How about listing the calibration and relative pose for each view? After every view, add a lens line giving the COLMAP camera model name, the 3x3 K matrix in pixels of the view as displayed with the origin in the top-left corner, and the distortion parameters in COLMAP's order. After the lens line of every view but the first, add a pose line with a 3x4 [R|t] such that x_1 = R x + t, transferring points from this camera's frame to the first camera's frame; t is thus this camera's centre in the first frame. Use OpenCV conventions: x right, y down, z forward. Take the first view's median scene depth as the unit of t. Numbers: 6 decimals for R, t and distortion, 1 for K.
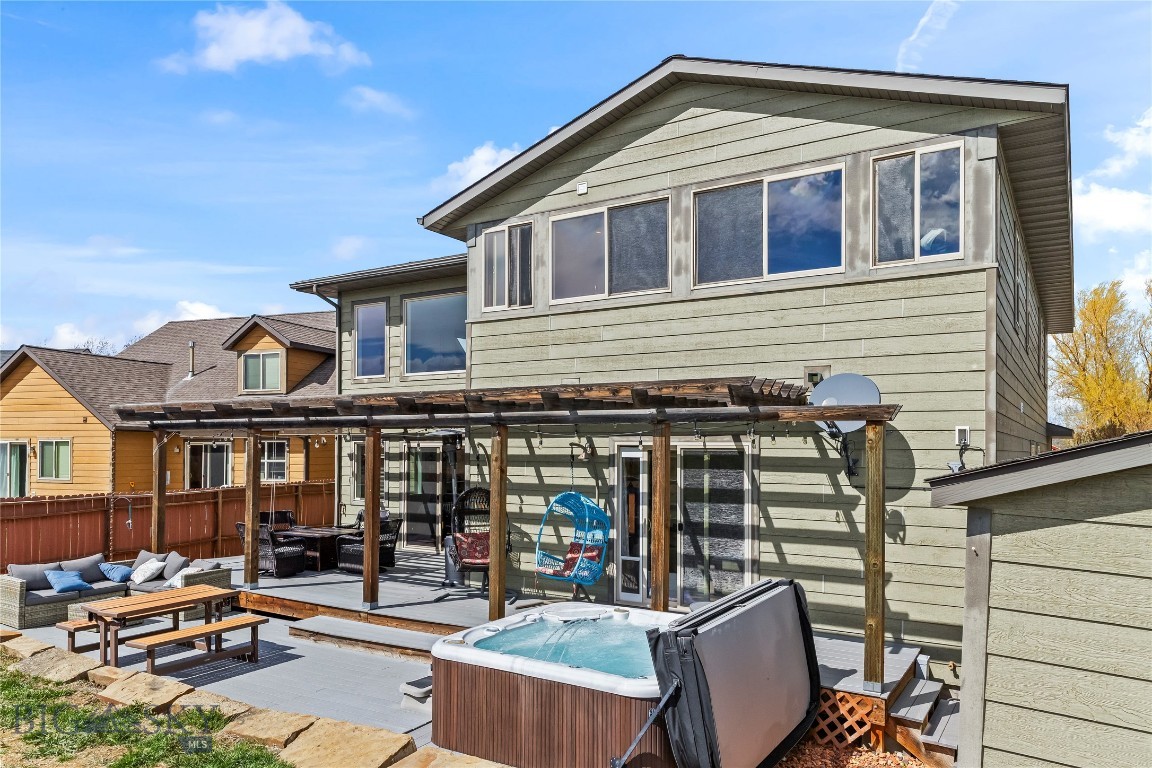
lens RADIAL K [[793.2, 0, 576.9], [0, 793.2, 423.0], [0, 0, 1]] dist [-0.011214, -0.002480]
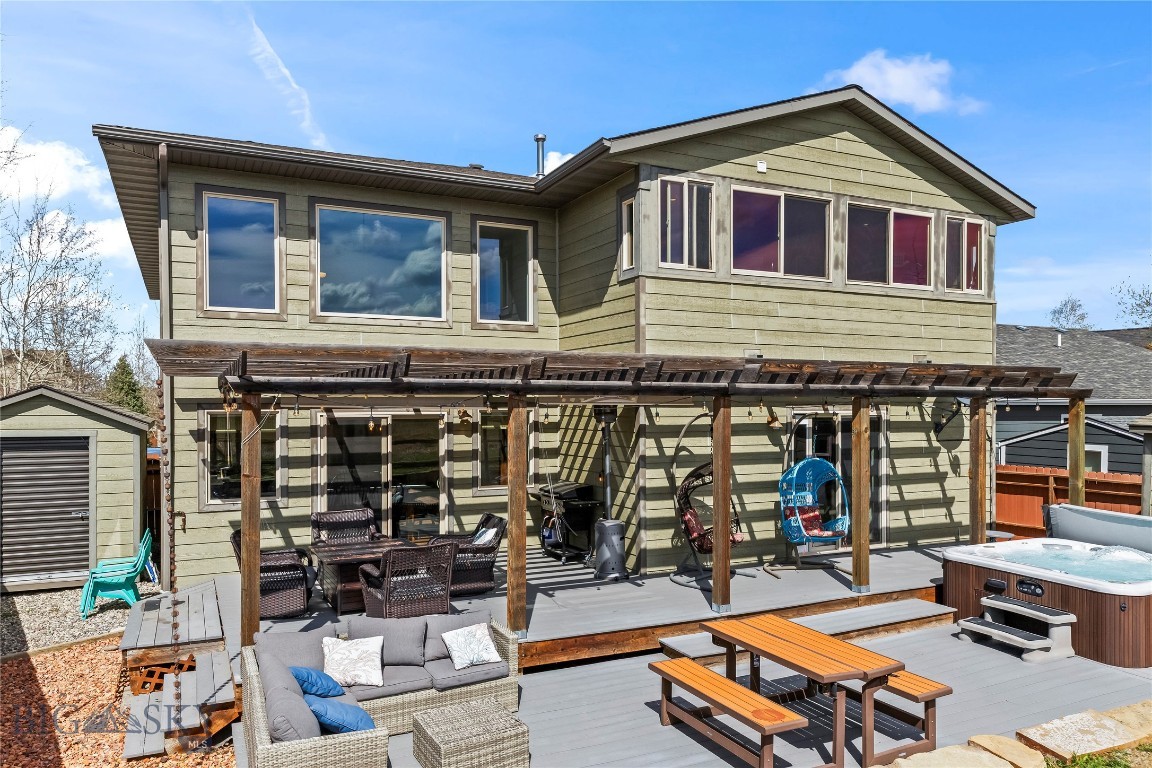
lens RADIAL K [[793.2, 0, 568.9], [0, 793.2, 393.8], [0, 0, 1]] dist [-0.011214, -0.002480]
pose [[0.533288, 0.006828, 0.845906, -1.031775], [-0.021541, 0.999753, 0.005511, 0.001026], [-0.845659, -0.021160, 0.533304, 0.671270]]
